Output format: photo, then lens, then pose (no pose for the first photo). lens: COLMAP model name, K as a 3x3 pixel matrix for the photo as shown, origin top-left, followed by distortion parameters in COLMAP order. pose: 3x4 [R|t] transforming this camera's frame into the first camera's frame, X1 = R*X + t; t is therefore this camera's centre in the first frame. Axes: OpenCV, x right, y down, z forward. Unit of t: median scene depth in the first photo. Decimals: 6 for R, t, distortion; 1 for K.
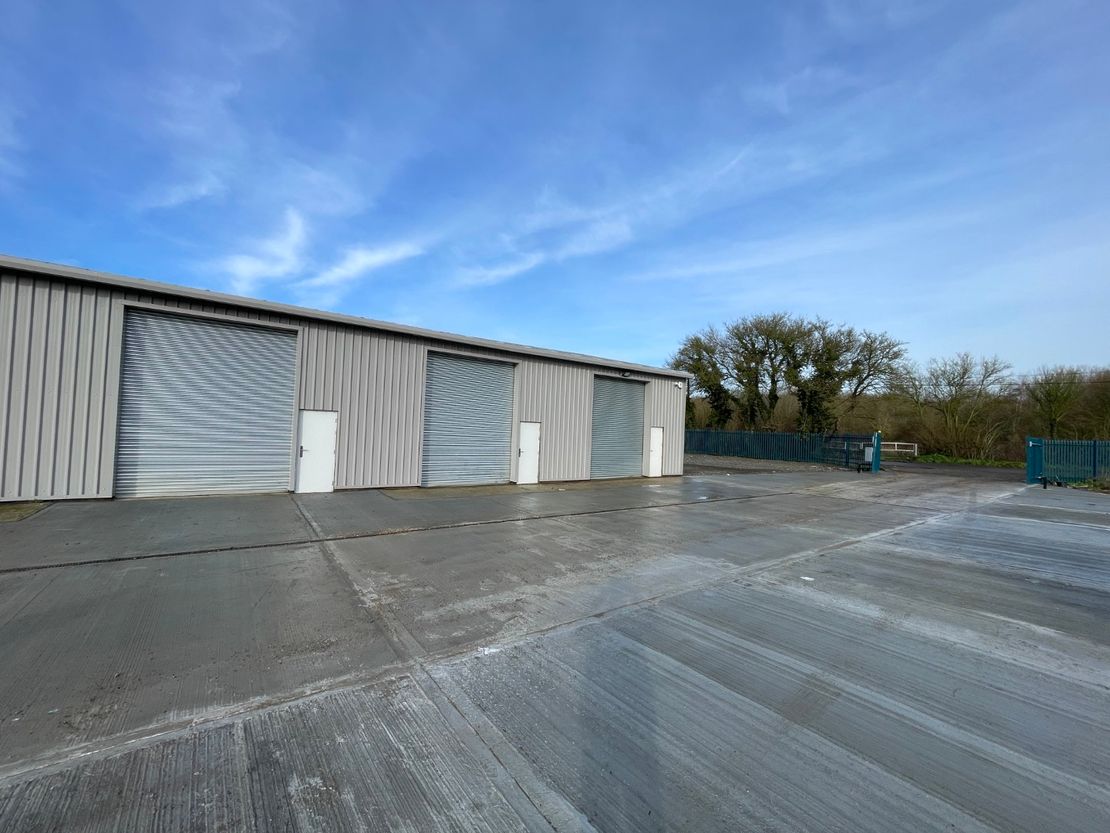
lens RADIAL K [[443.3, 0, 552.4], [0, 443.3, 436.8], [0, 0, 1]] dist [0.000589, 0.000072]
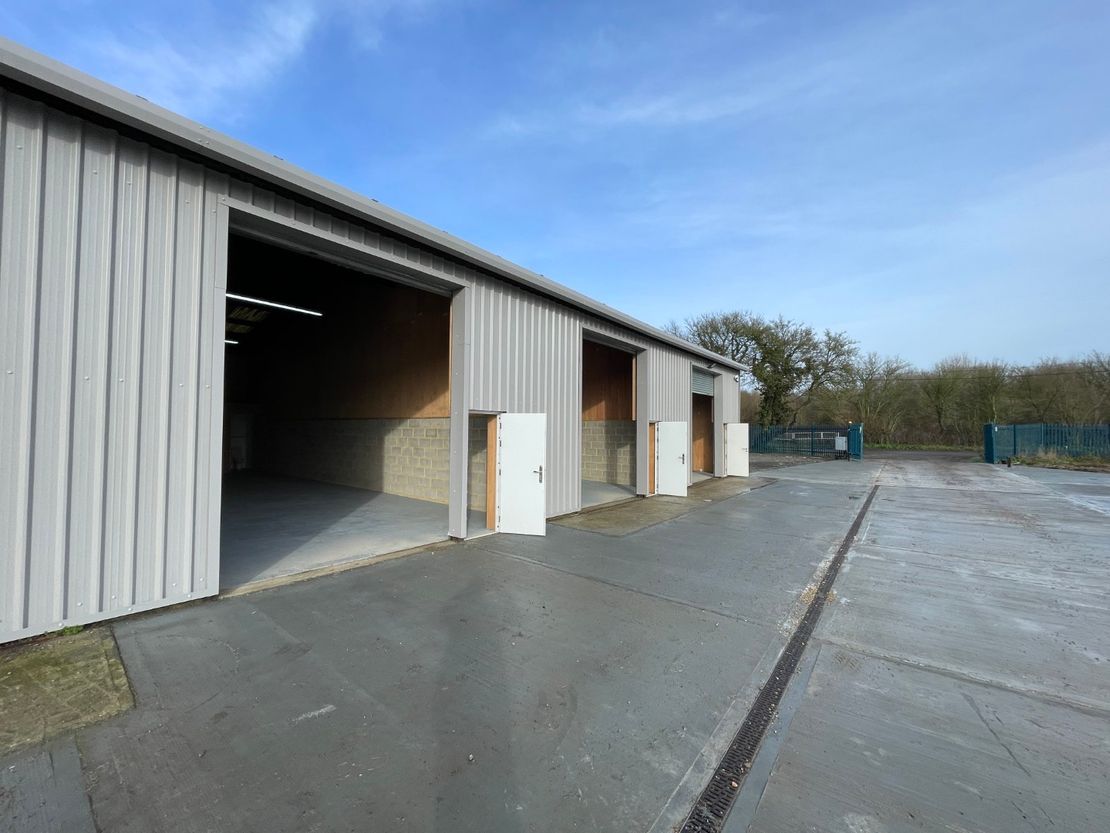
lens RADIAL K [[448.2, 0, 555.0], [0, 448.2, 416.5], [0, 0, 1]] dist [-0.001346, -0.000259]
pose [[0.960847, -0.024196, 0.276022, -0.466911], [0.036493, 0.998553, -0.039499, -0.015154], [-0.274666, 0.048025, 0.960339, 0.253560]]
